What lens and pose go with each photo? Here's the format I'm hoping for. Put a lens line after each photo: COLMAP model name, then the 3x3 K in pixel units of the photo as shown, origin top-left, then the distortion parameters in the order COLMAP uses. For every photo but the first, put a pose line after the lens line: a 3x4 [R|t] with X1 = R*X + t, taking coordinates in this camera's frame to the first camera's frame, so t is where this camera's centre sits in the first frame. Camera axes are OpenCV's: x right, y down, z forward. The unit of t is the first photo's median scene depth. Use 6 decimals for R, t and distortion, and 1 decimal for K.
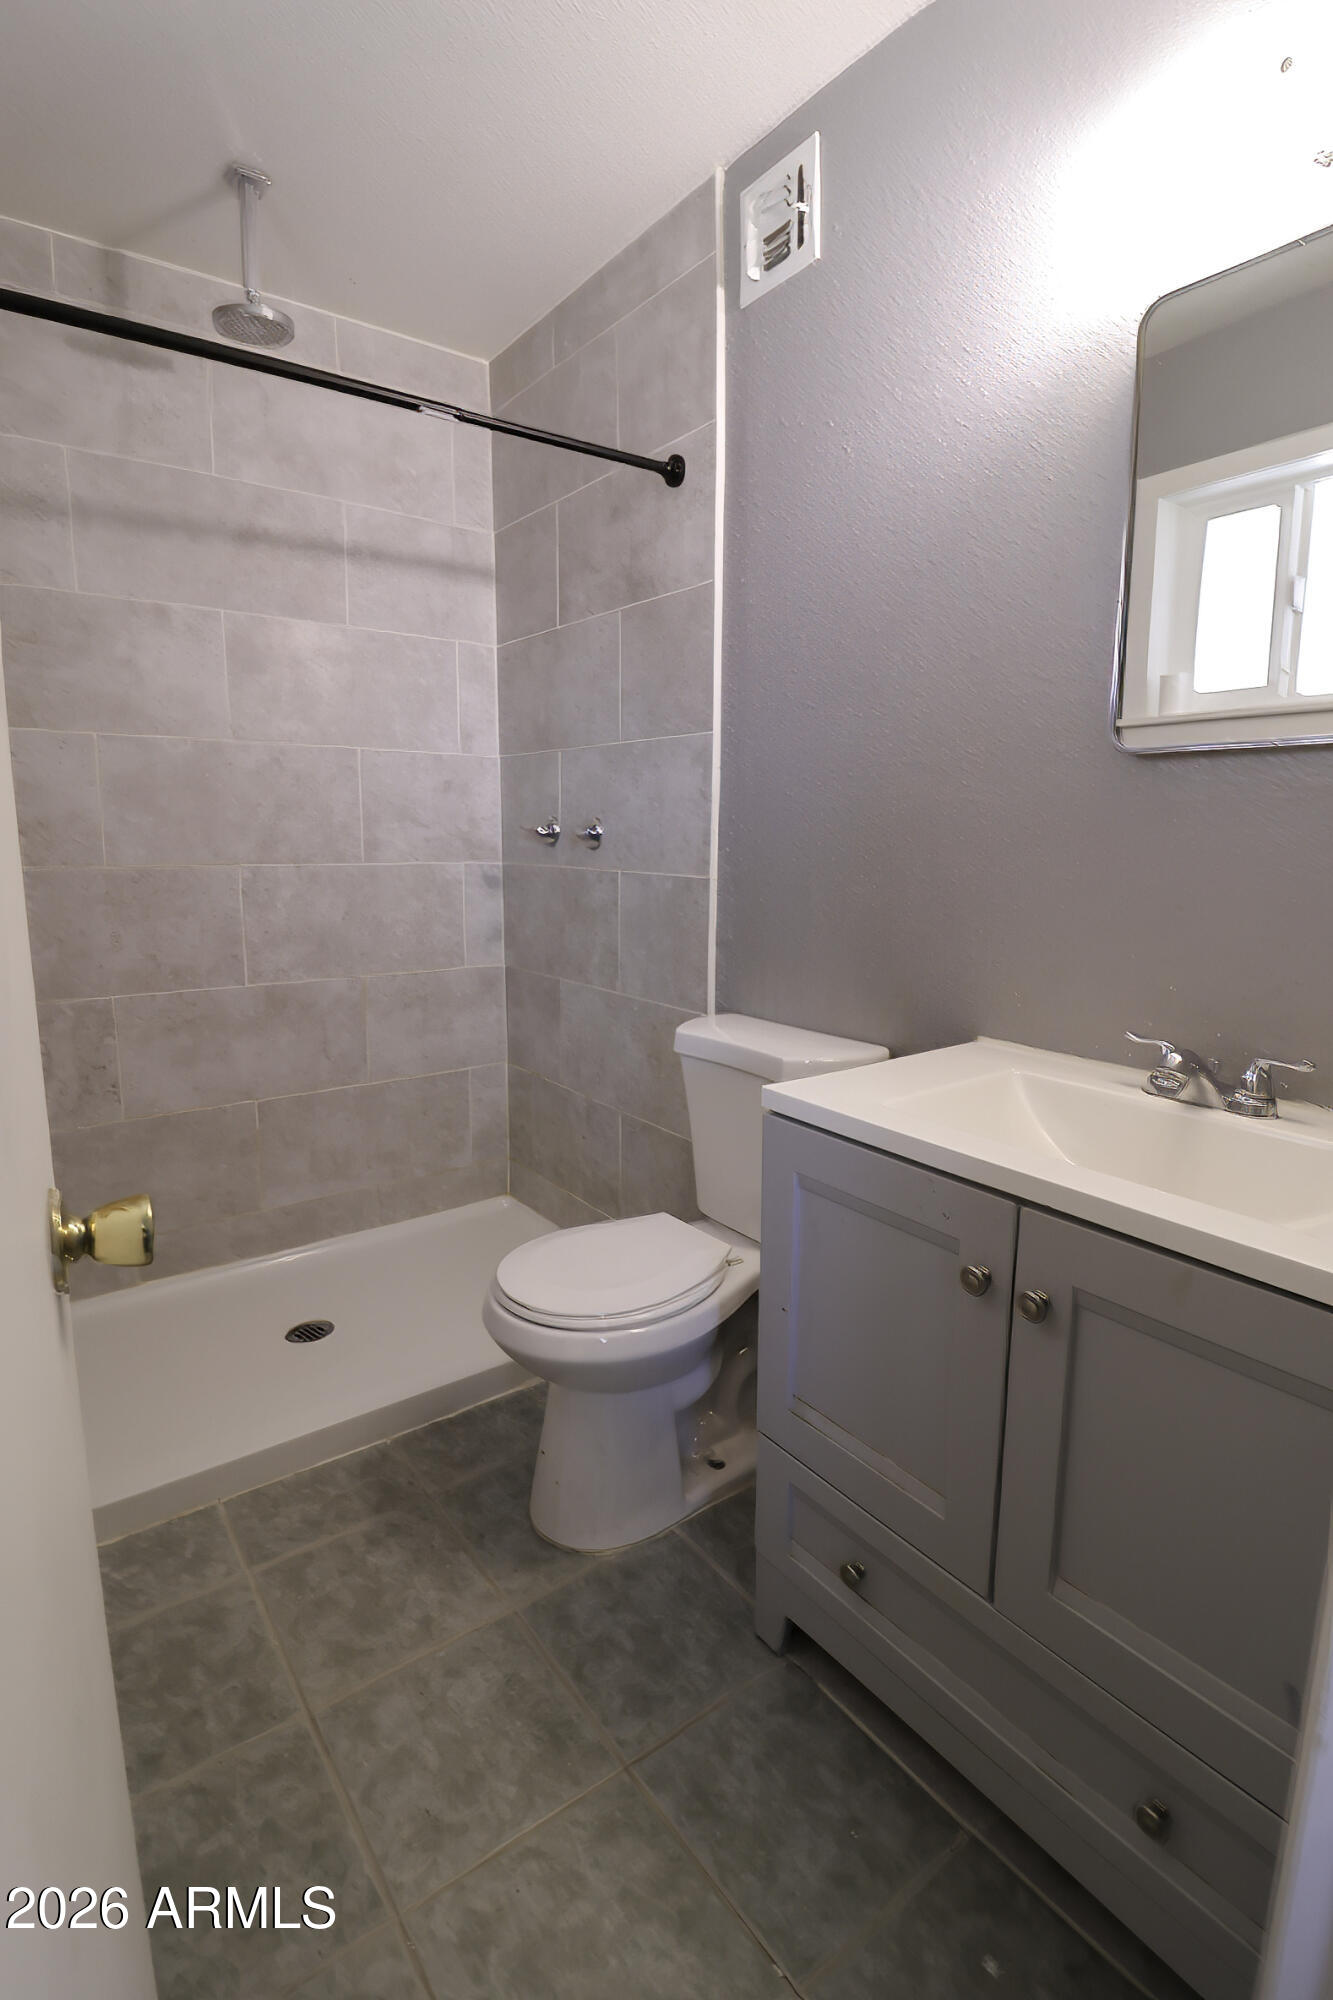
lens RADIAL K [[943.6, 0, 658.7], [0, 943.6, 978.9], [0, 0, 1]] dist [-0.004274, -0.011110]
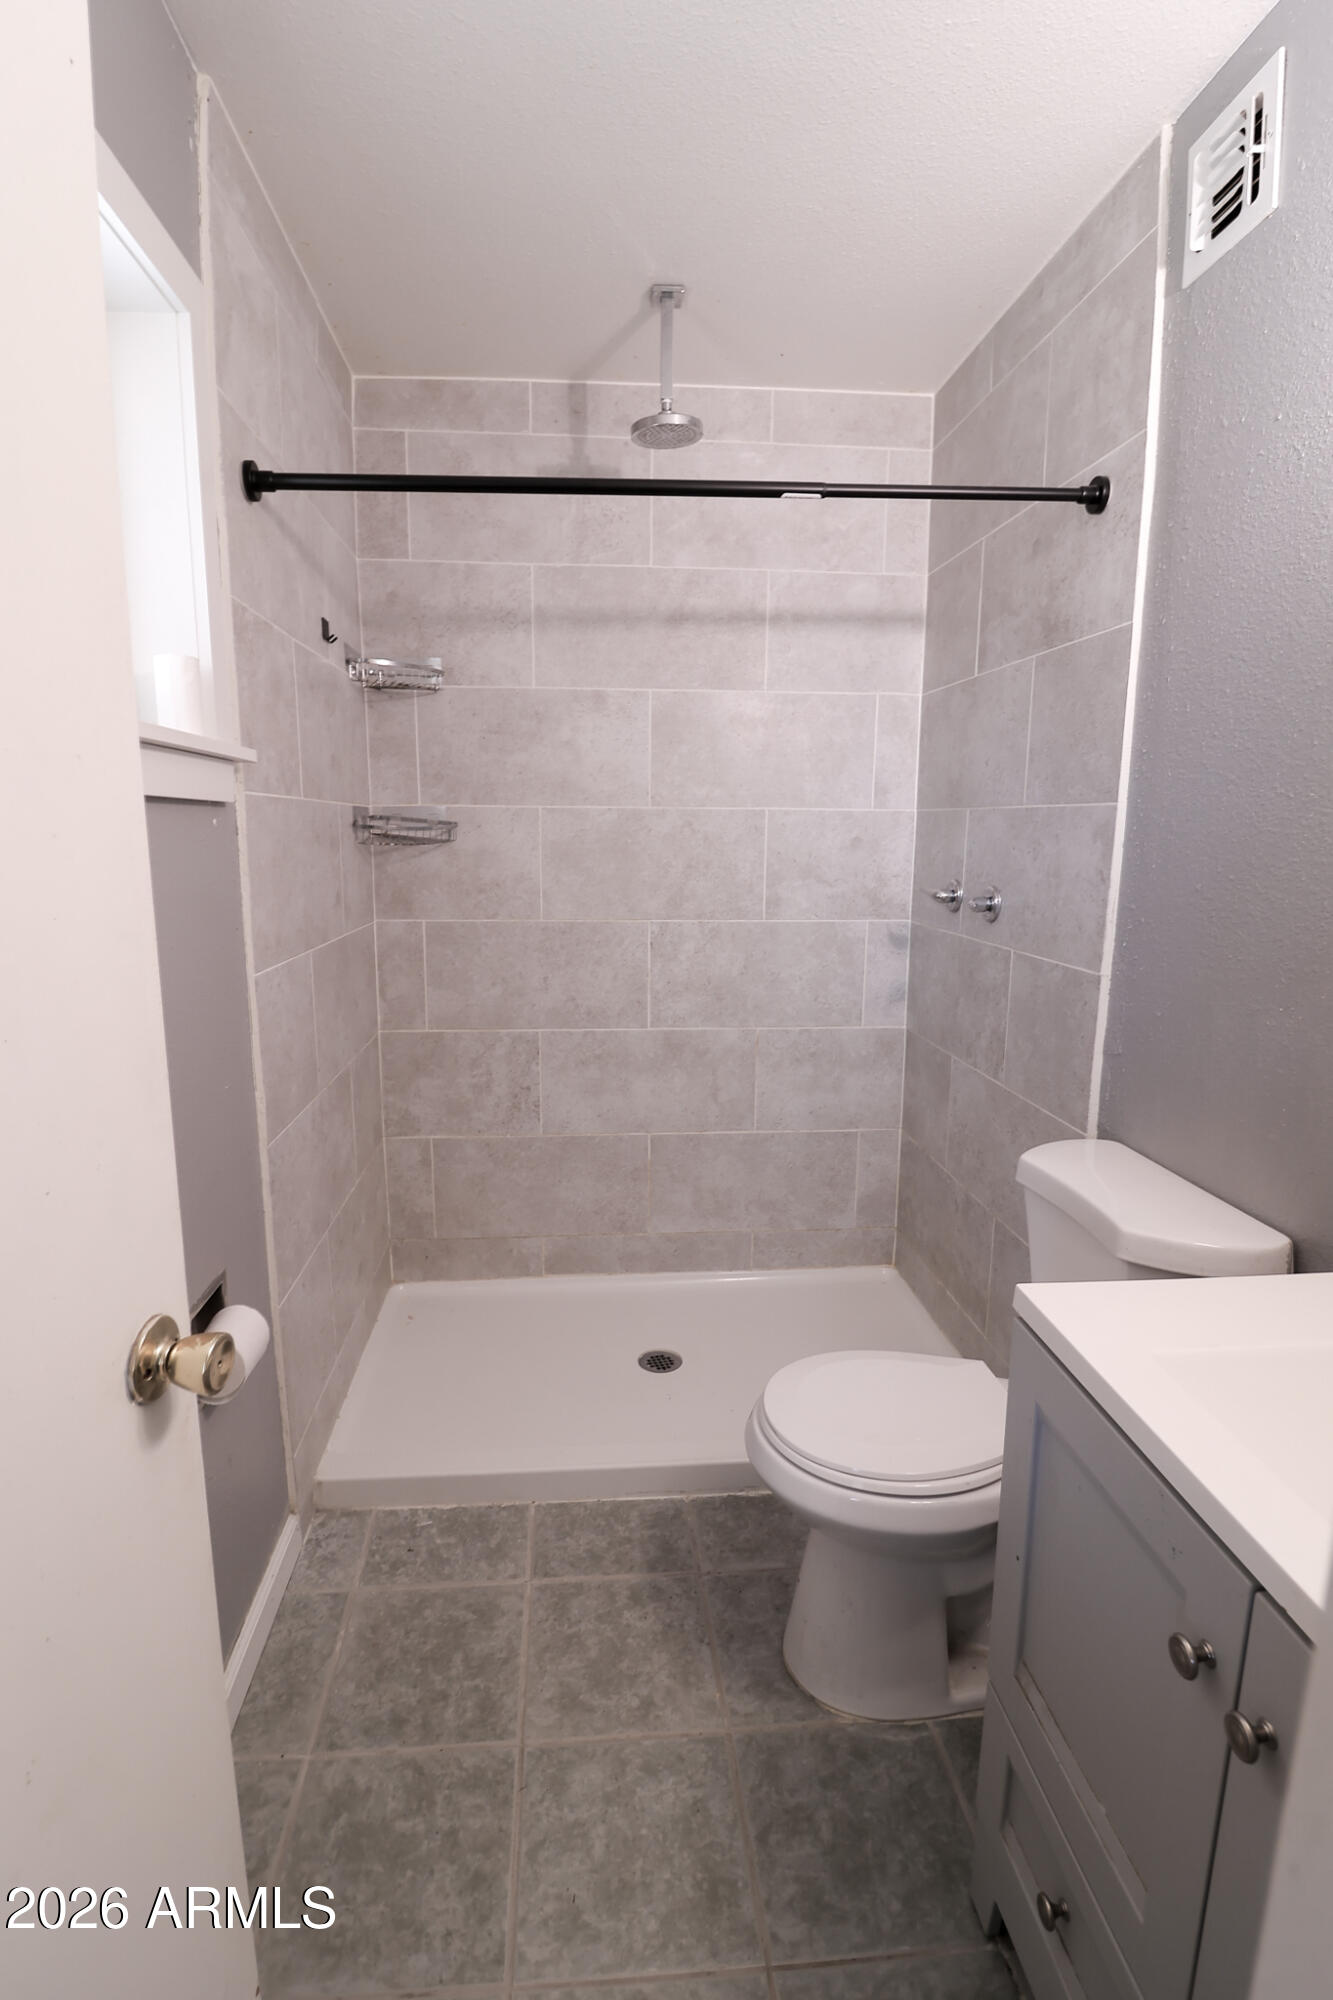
lens RADIAL K [[943.6, 0, 658.6], [0, 943.6, 982.0], [0, 0, 1]] dist [-0.004274, -0.011110]
pose [[0.850021, 0.088678, -0.519230, 0.158532], [-0.085944, 0.995867, 0.029385, -0.093725], [0.519690, 0.019647, 0.854129, 0.080585]]
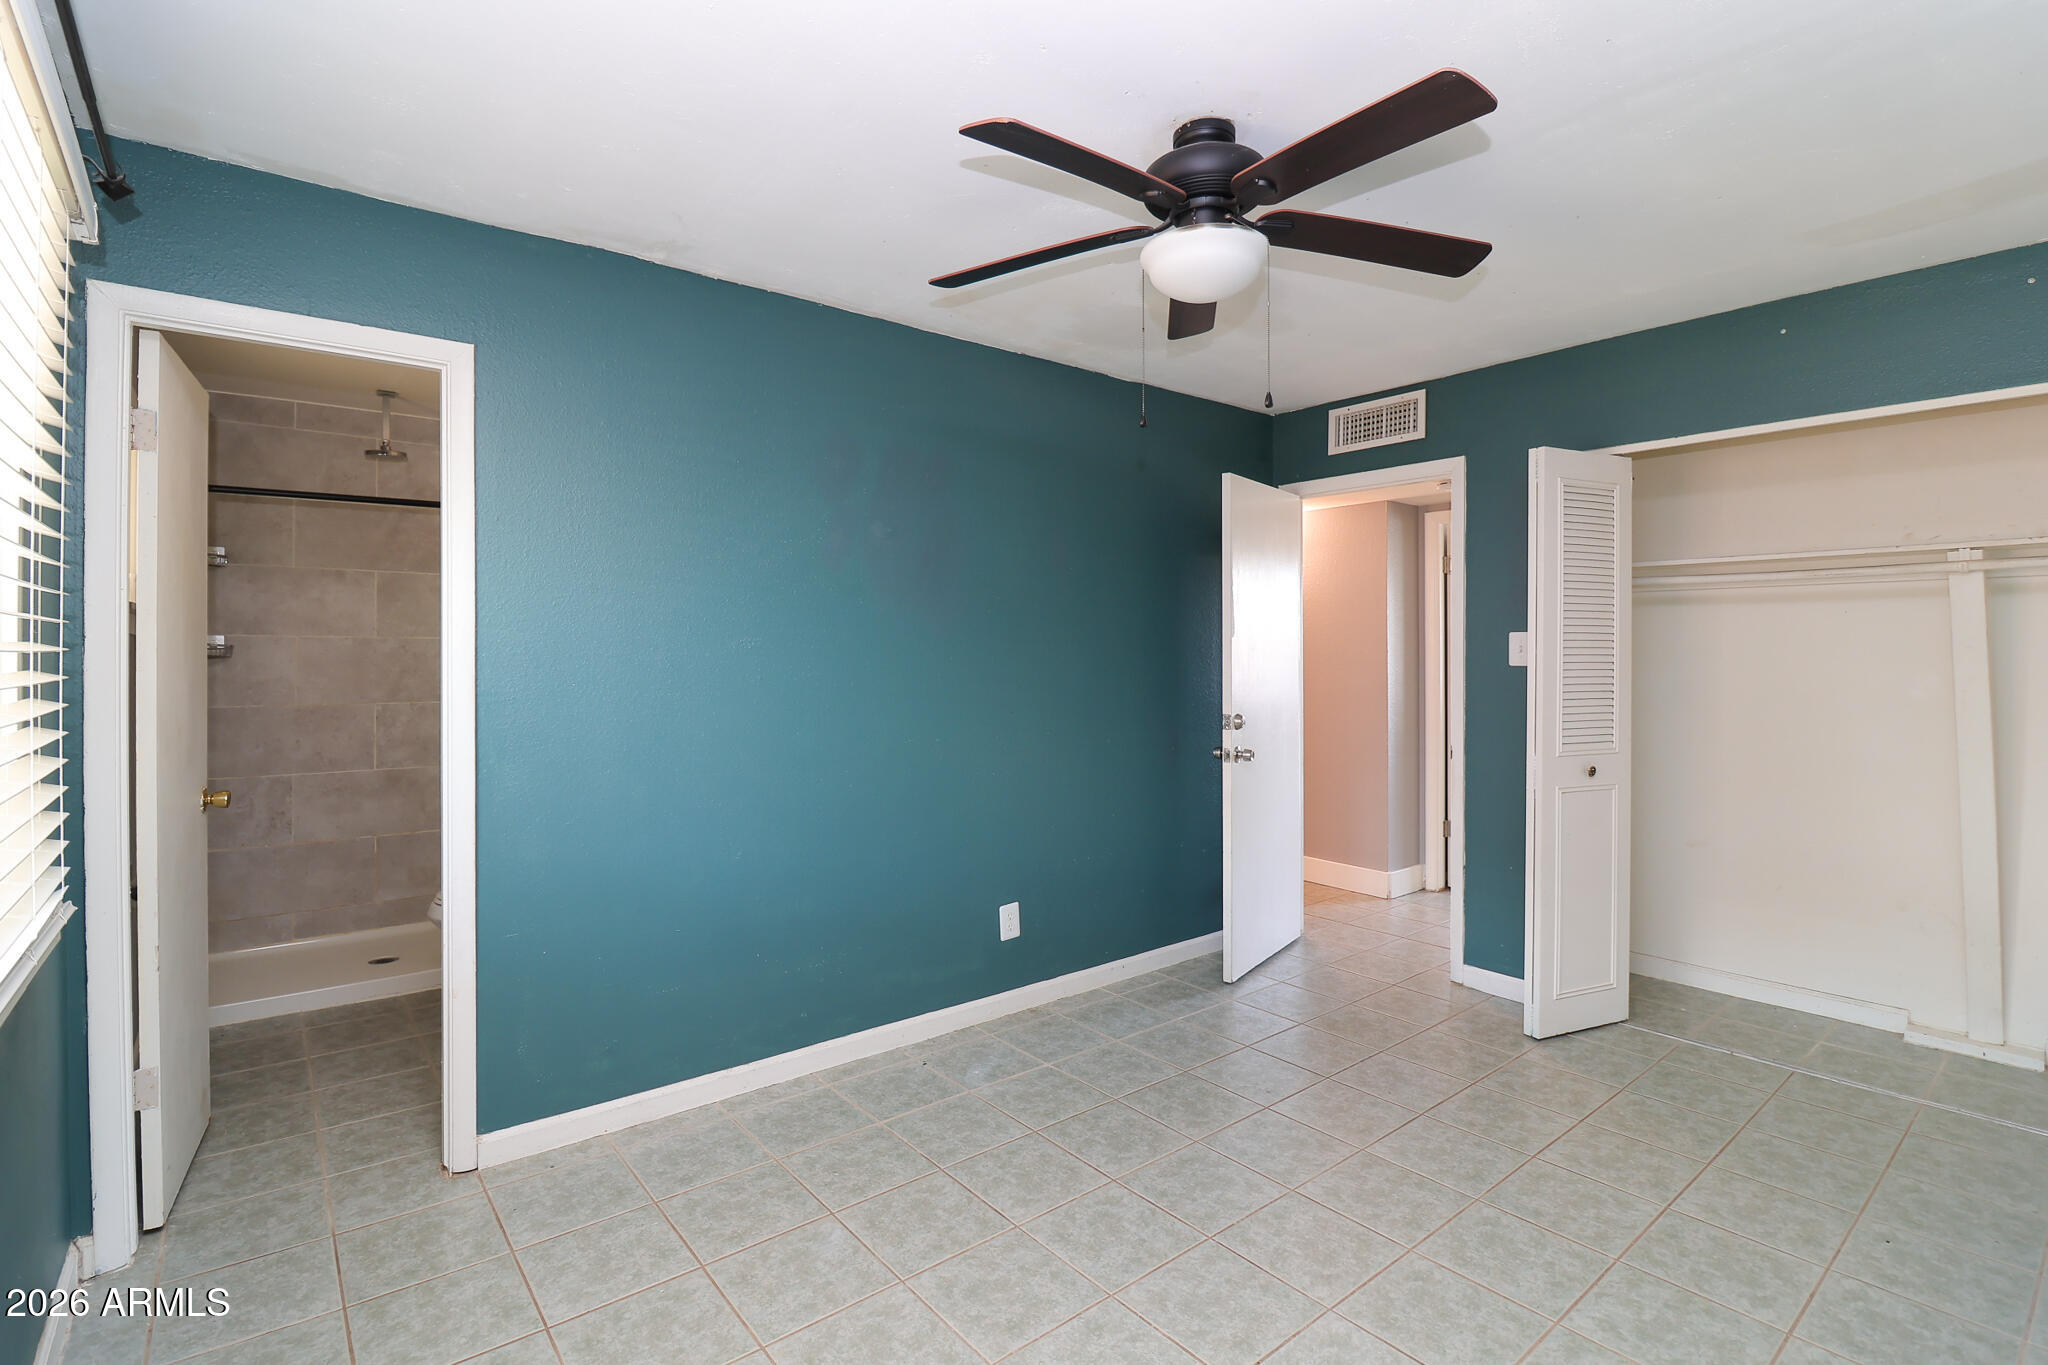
lens RADIAL K [[966.2, 0, 1041.3], [0, 966.2, 640.2], [0, 0, 1]] dist [-0.004274, -0.011110]
pose [[0.998843, -0.005725, 0.047751, 0.866329], [0.014045, 0.984327, -0.175791, 0.120370], [-0.045996, 0.176258, 0.983269, -1.049768]]
